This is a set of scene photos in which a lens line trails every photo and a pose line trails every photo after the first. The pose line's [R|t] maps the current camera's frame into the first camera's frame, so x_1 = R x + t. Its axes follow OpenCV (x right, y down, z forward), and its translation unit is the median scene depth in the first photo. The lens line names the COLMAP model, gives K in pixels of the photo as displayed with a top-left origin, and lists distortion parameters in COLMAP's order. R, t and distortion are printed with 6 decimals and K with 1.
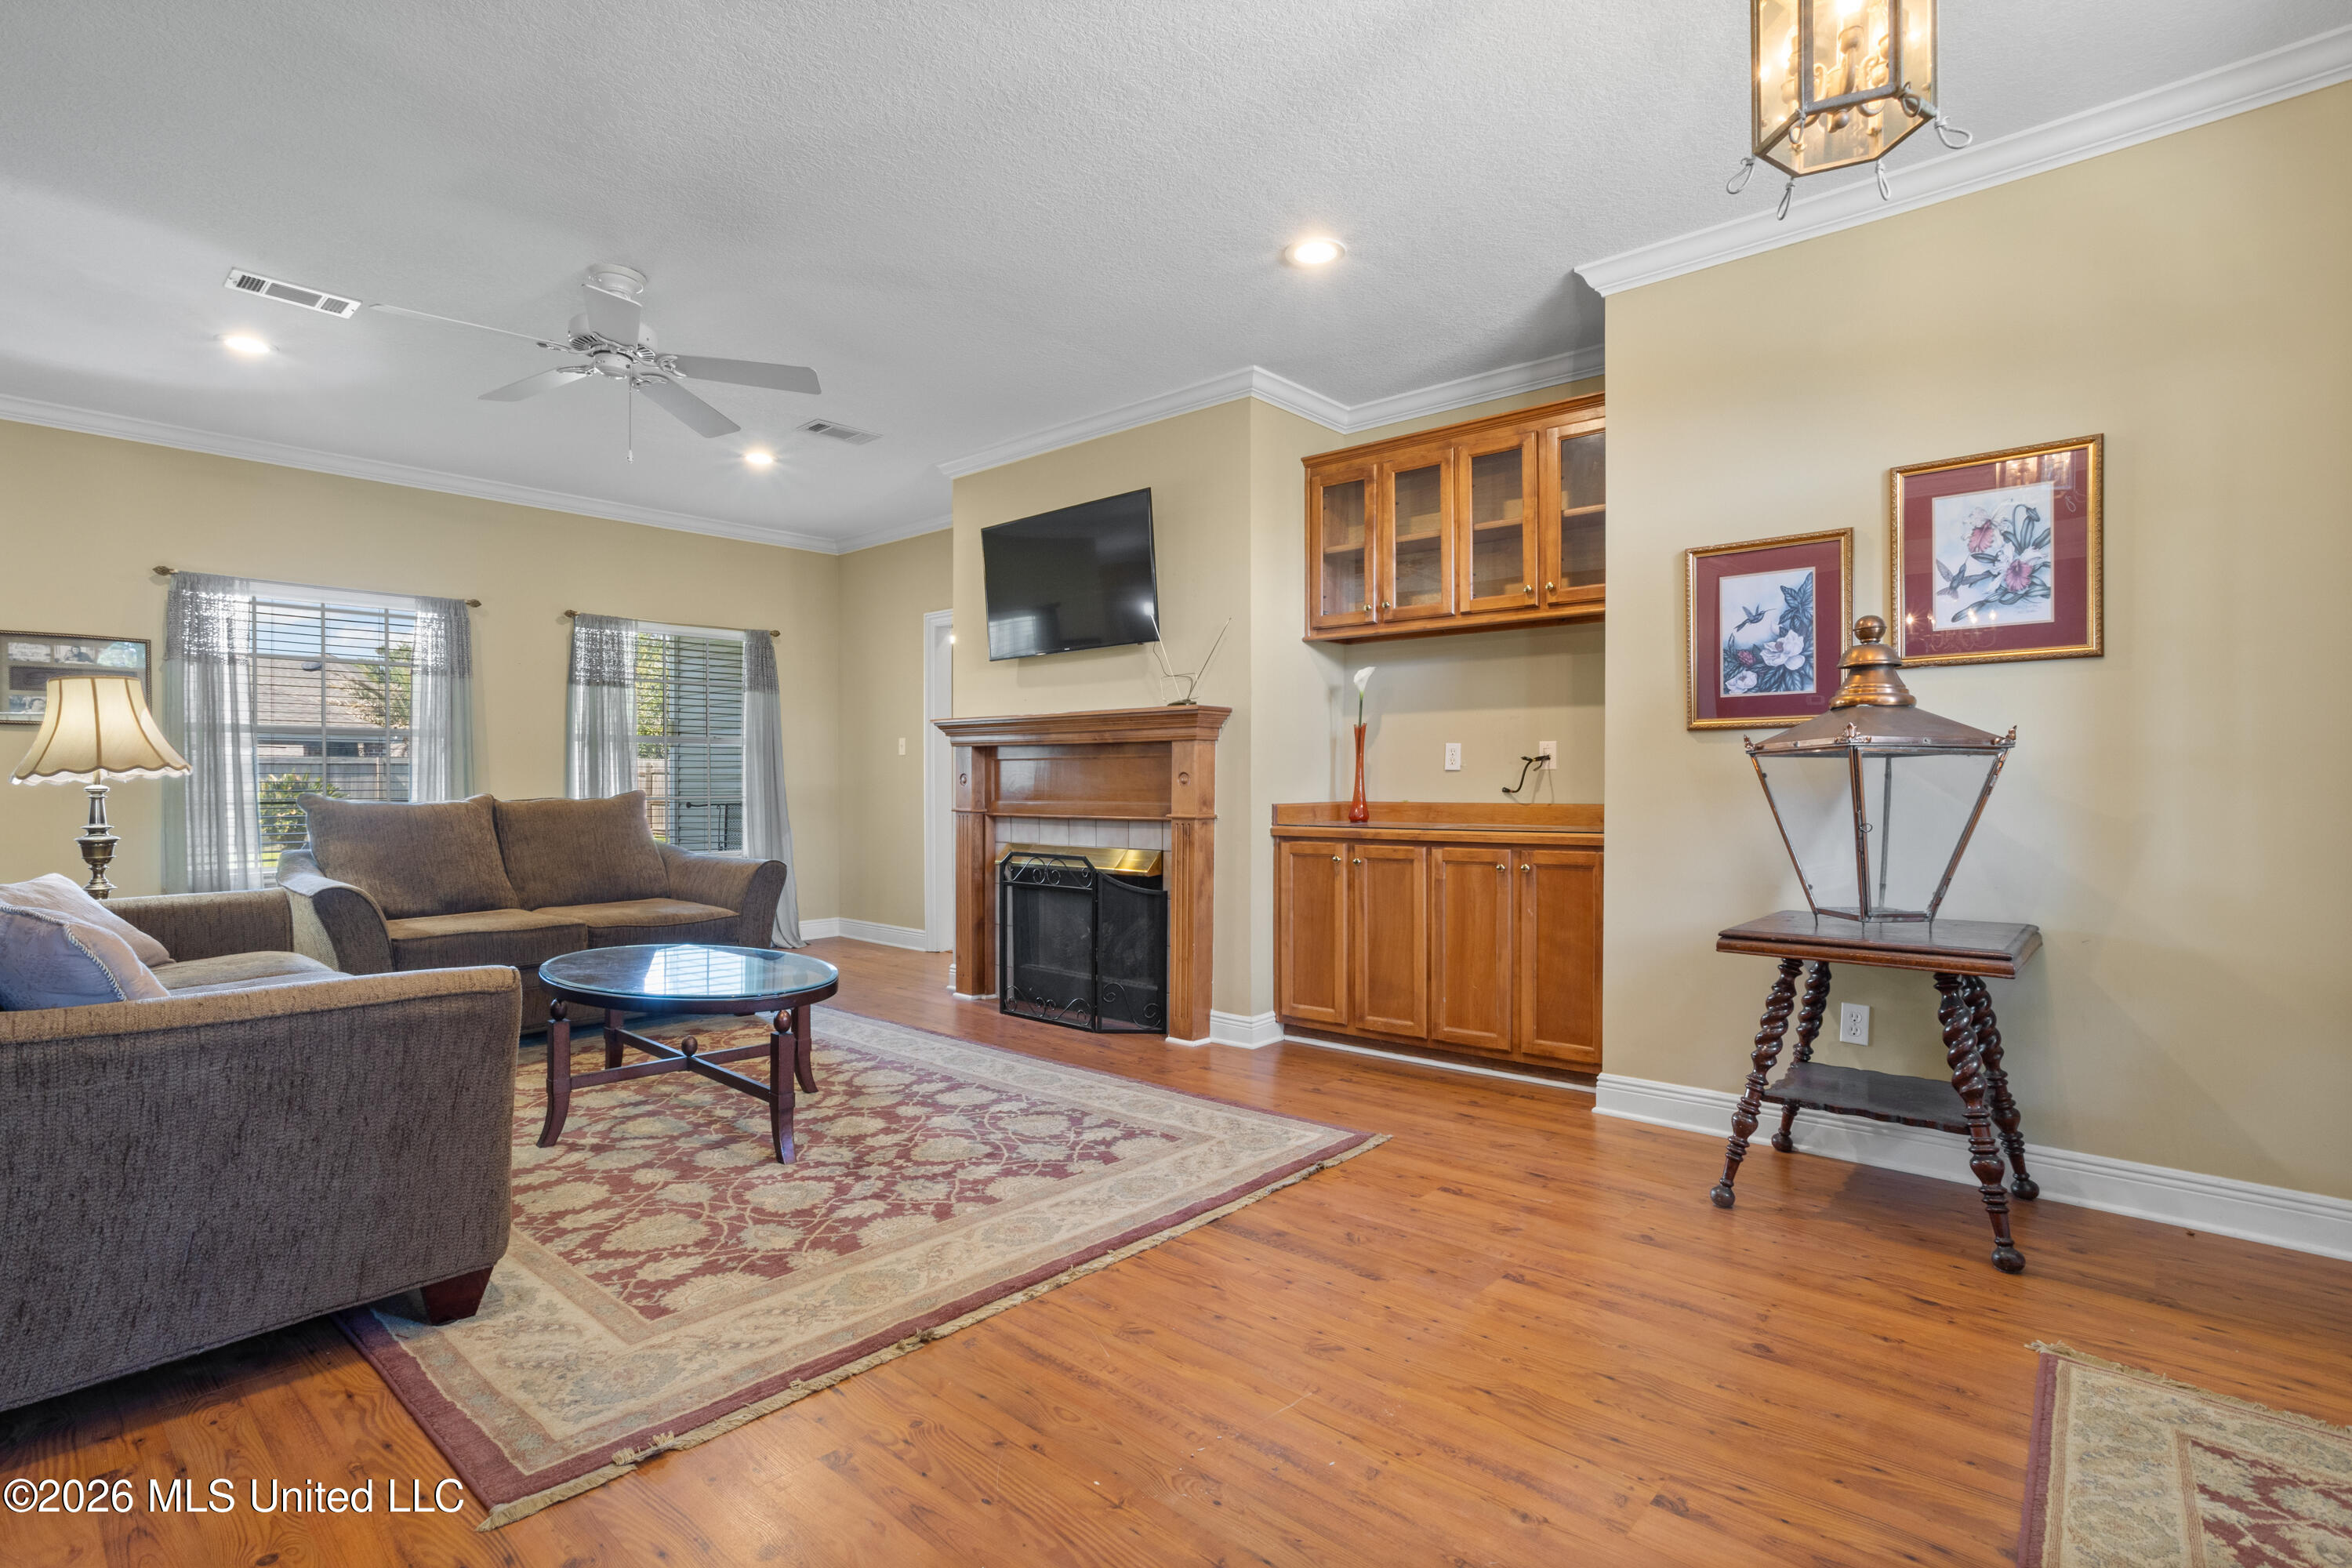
lens RADIAL K [[1134.7, 0, 1166.9], [0, 1134.7, 804.6], [0, 0, 1]] dist [-0.039782, 0.018010]
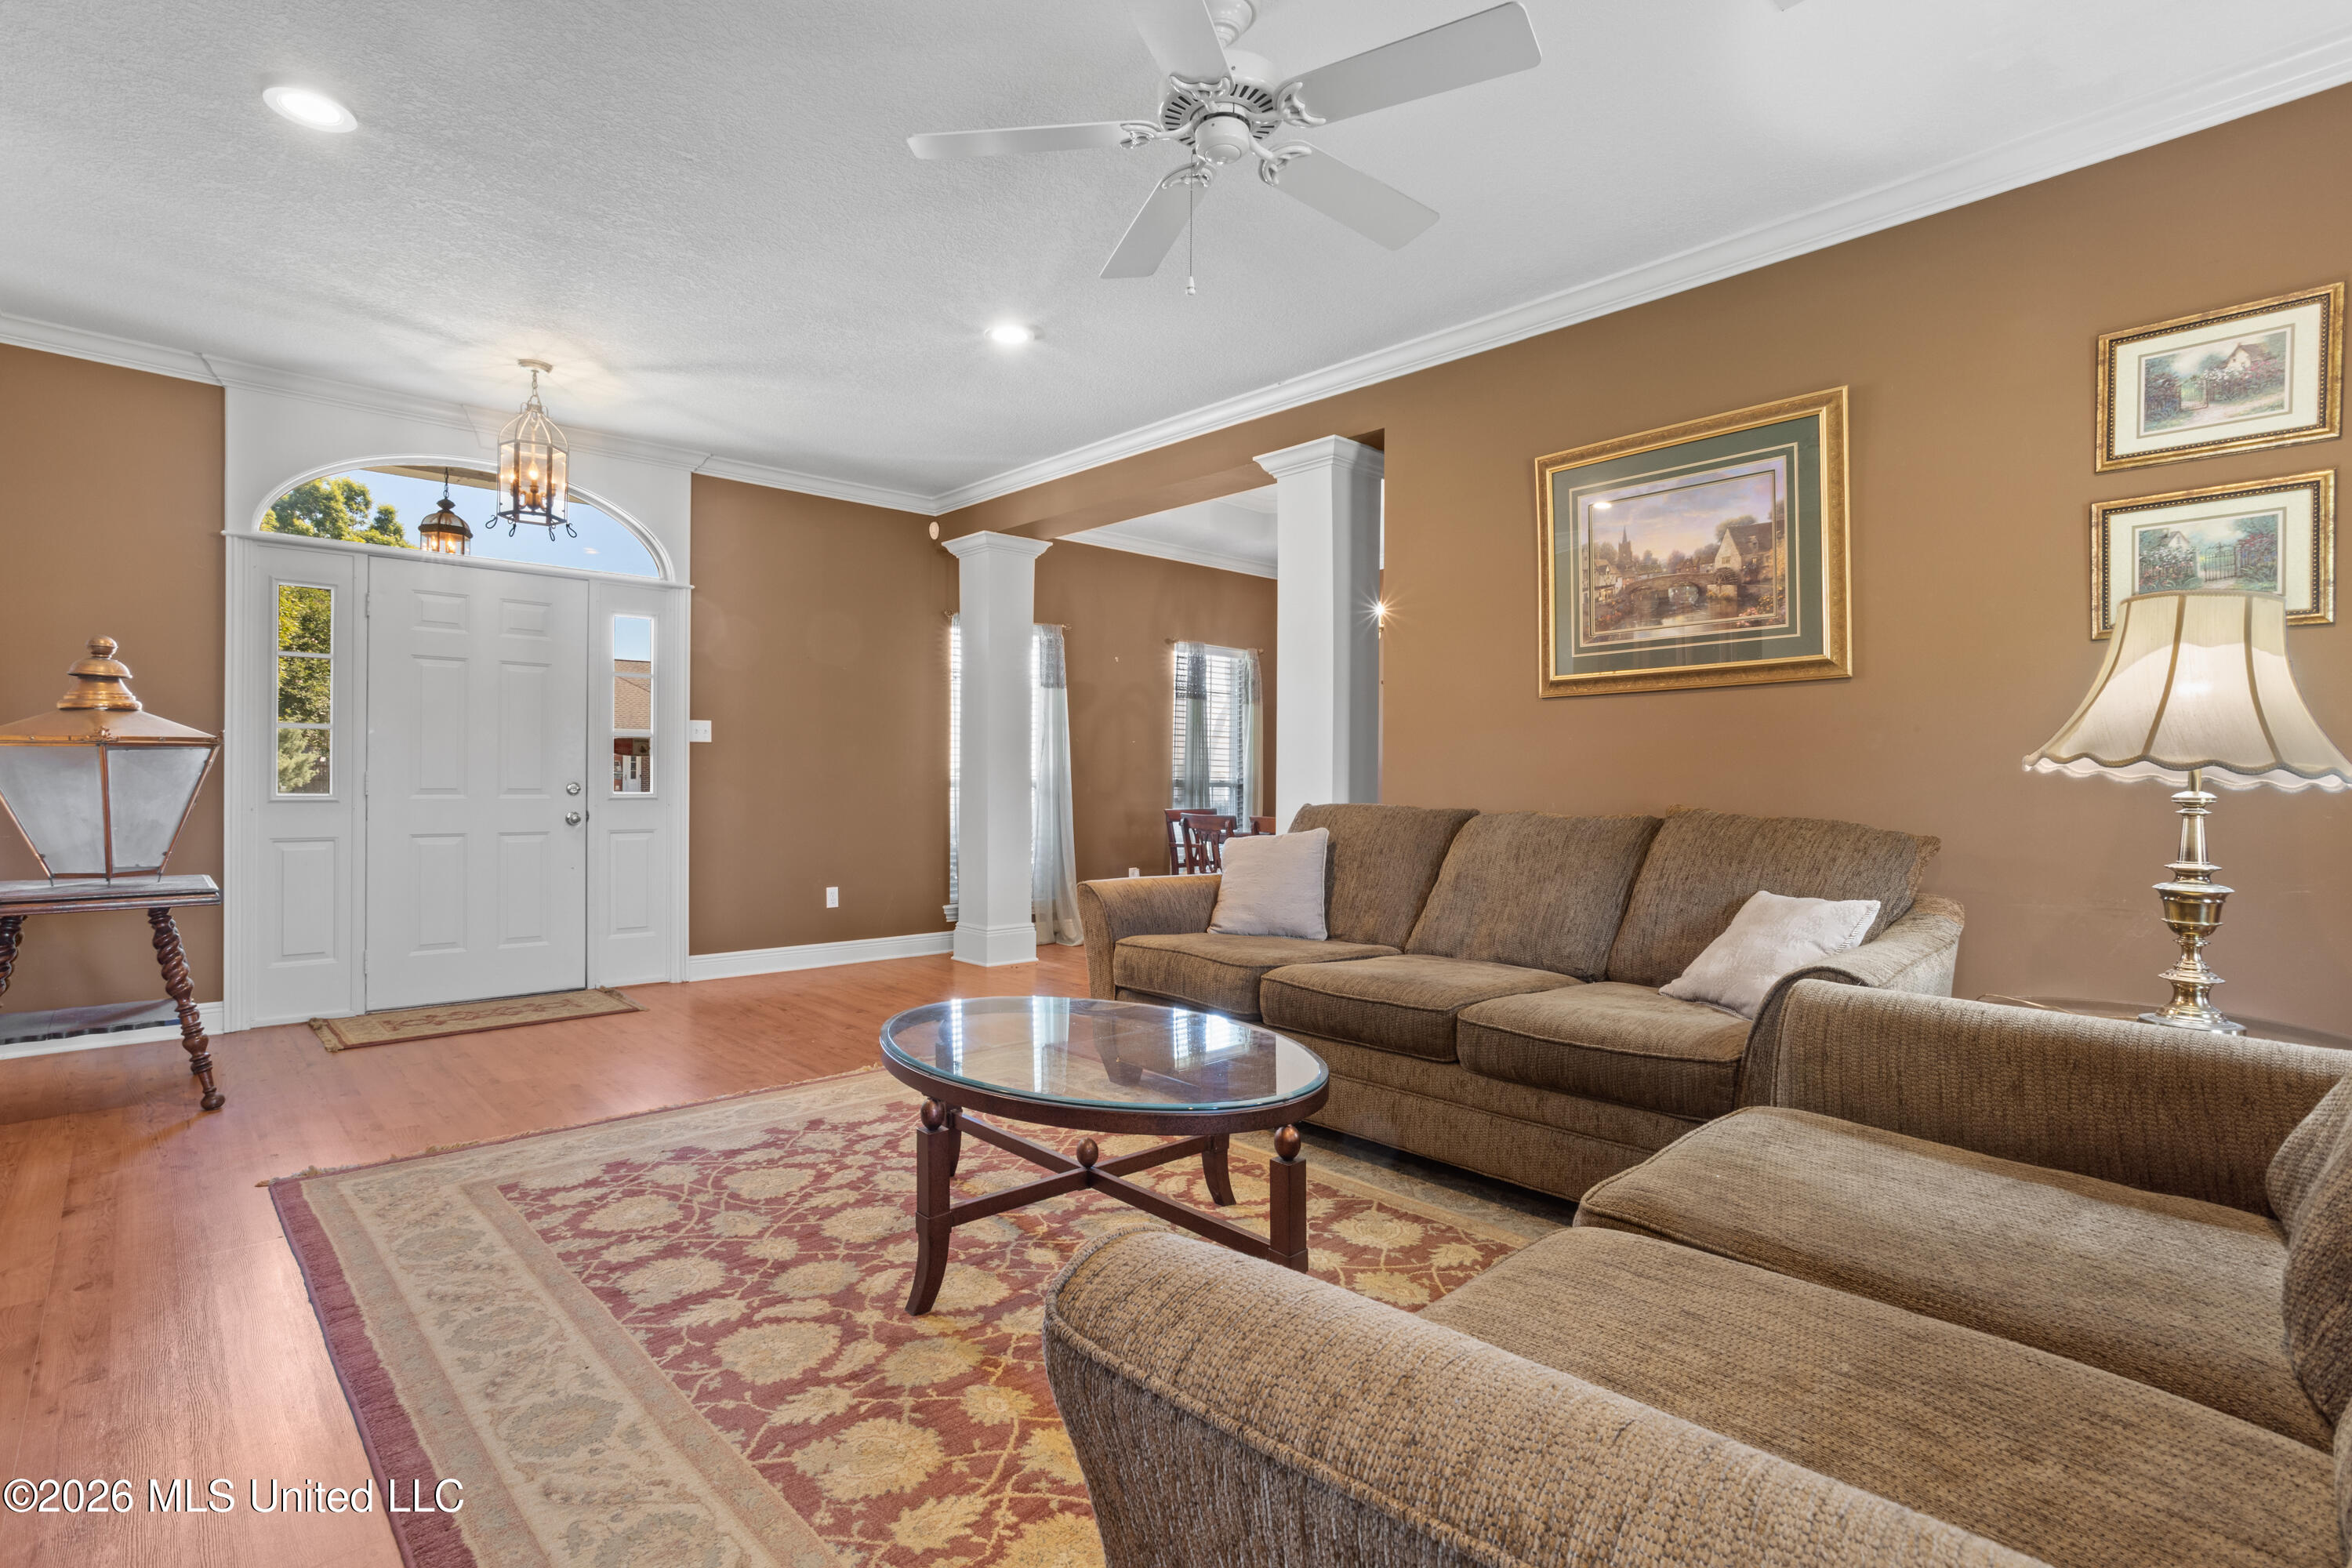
lens RADIAL K [[1134.7, 0, 1180.1], [0, 1134.7, 796.3], [0, 0, 1]] dist [-0.039782, 0.018010]
pose [[-0.996479, -0.009394, 0.083318, -0.510824], [-0.006297, 0.999282, 0.037357, -0.032348], [-0.083609, 0.036701, -0.995823, 1.603042]]
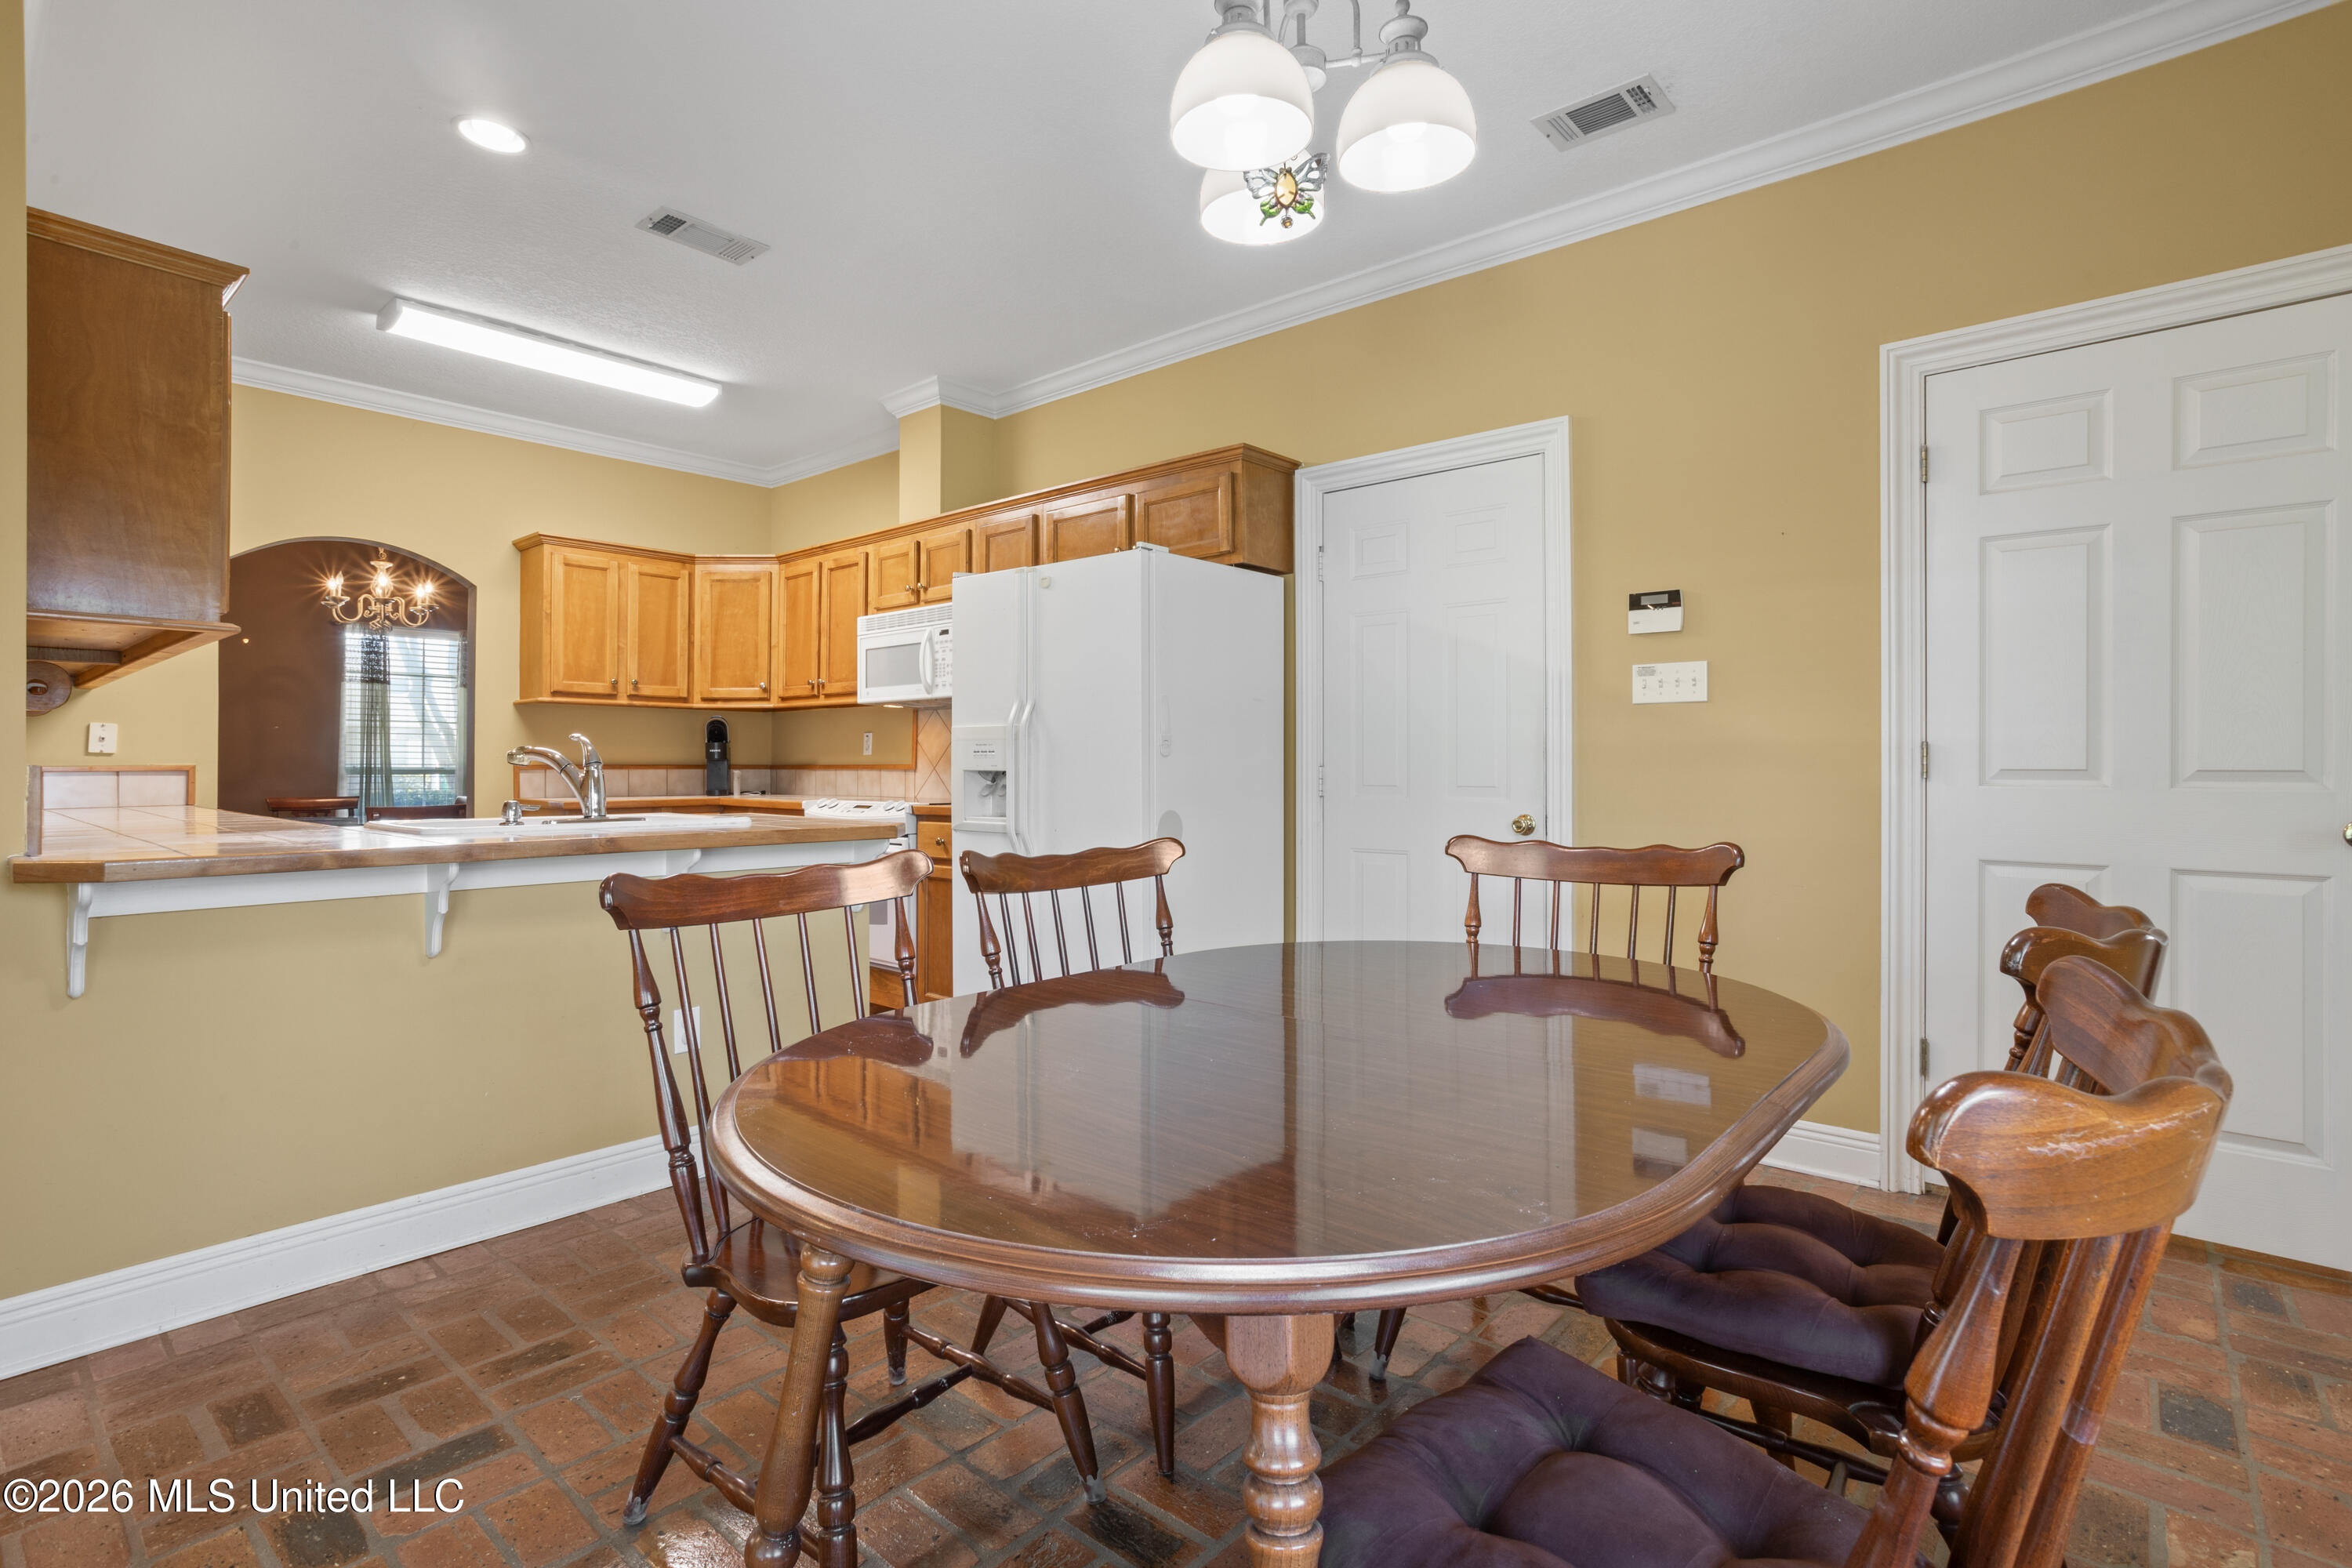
lens RADIAL K [[1134.7, 0, 1172.6], [0, 1134.7, 781.2], [0, 0, 1]] dist [-0.039782, 0.018010]
pose [[-0.999797, 0.000771, -0.020123, -1.795309], [0.000085, 0.999420, 0.034043, -0.026588], [0.020138, 0.034035, -0.999218, 1.519350]]
